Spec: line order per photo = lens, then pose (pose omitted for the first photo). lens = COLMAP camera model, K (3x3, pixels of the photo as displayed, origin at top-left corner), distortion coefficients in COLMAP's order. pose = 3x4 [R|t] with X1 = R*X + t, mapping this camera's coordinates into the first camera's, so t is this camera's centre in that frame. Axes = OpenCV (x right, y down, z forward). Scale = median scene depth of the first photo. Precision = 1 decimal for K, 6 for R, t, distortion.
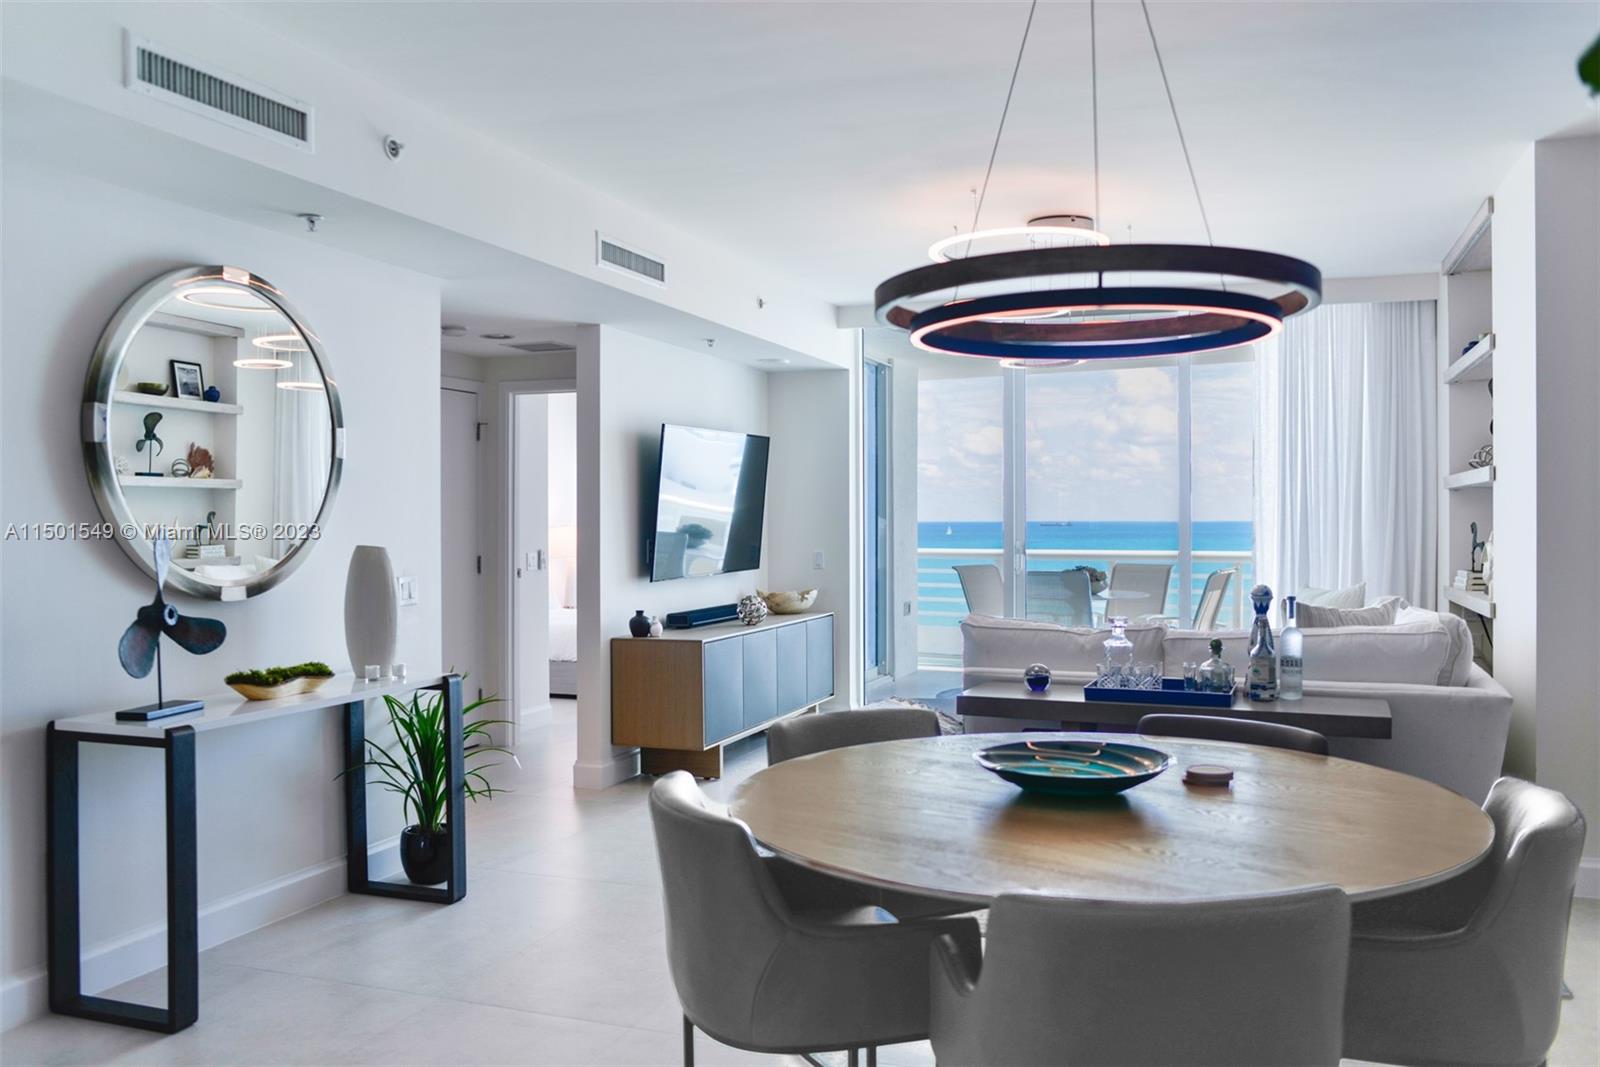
lens RADIAL K [[1352.0, 0, 800.0], [0, 1352.0, 533.5], [0, 0, 1]] dist [-0.025128, 0.011602]
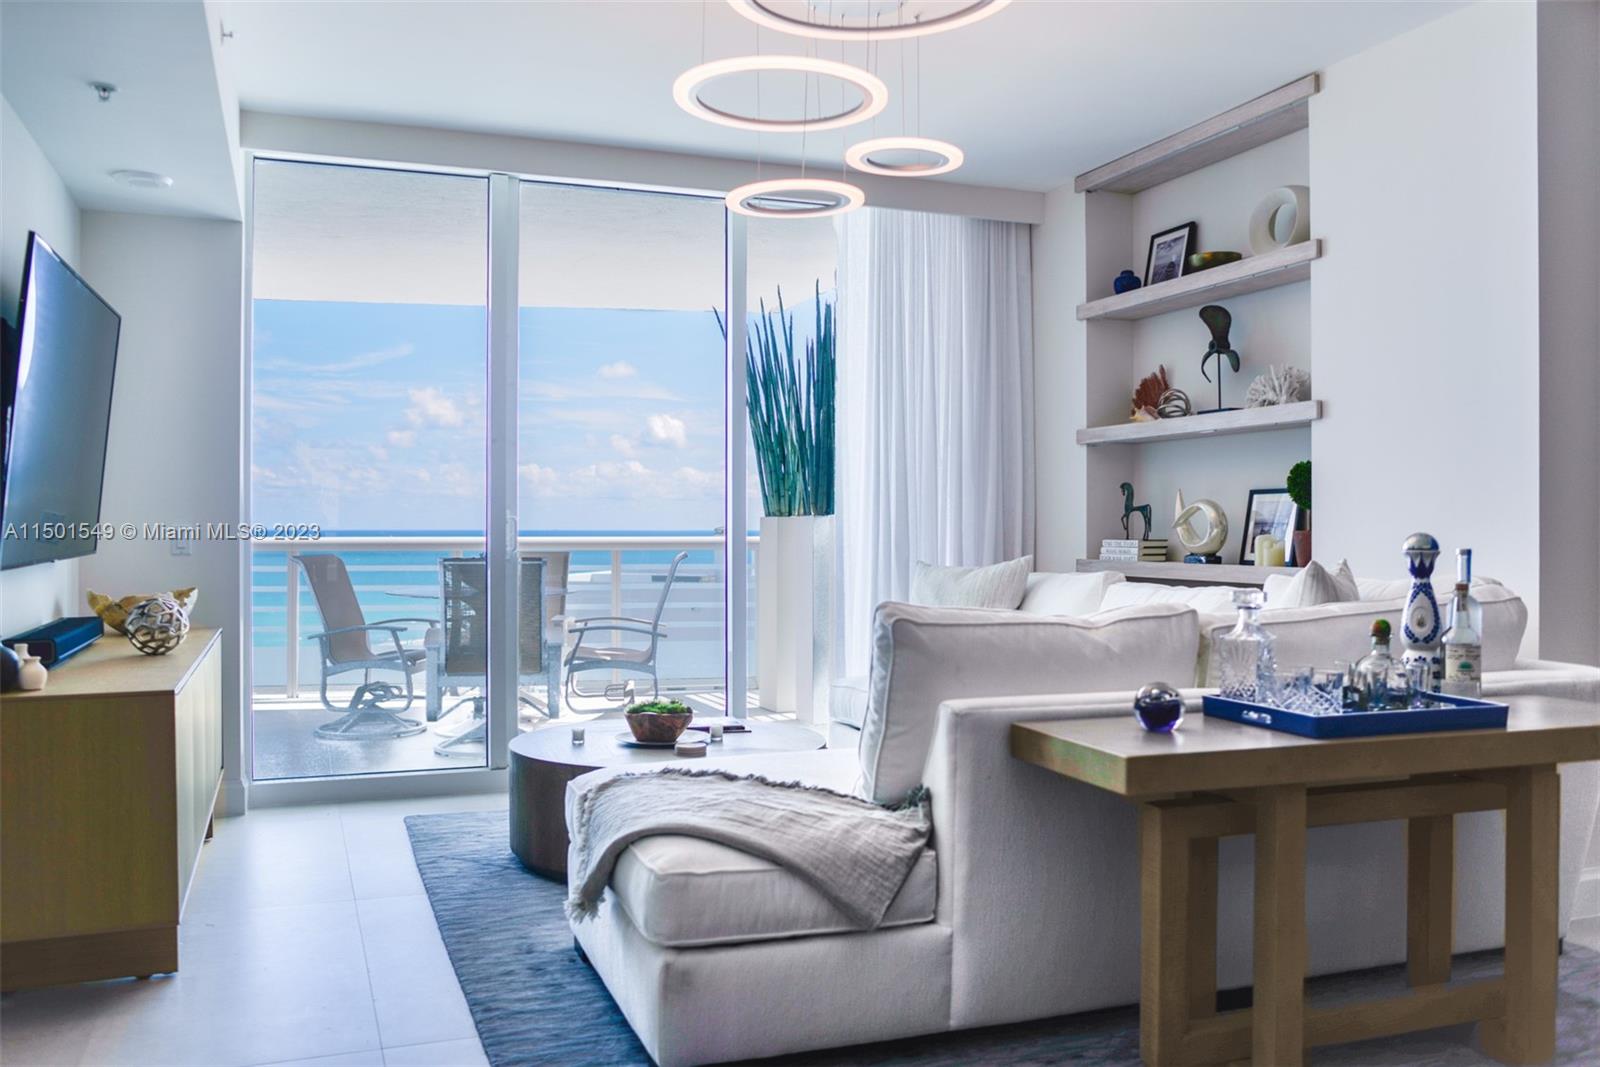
lens RADIAL K [[1372.4, 0, 800.0], [0, 1372.4, 533.5], [0, 0, 1]] dist [-0.023655, 0.012451]
pose [[0.759895, 0.002879, 0.650040, -0.293117], [0.003912, 0.999952, -0.009002, 0.041050], [-0.650034, 0.009384, 0.759847, 0.667058]]
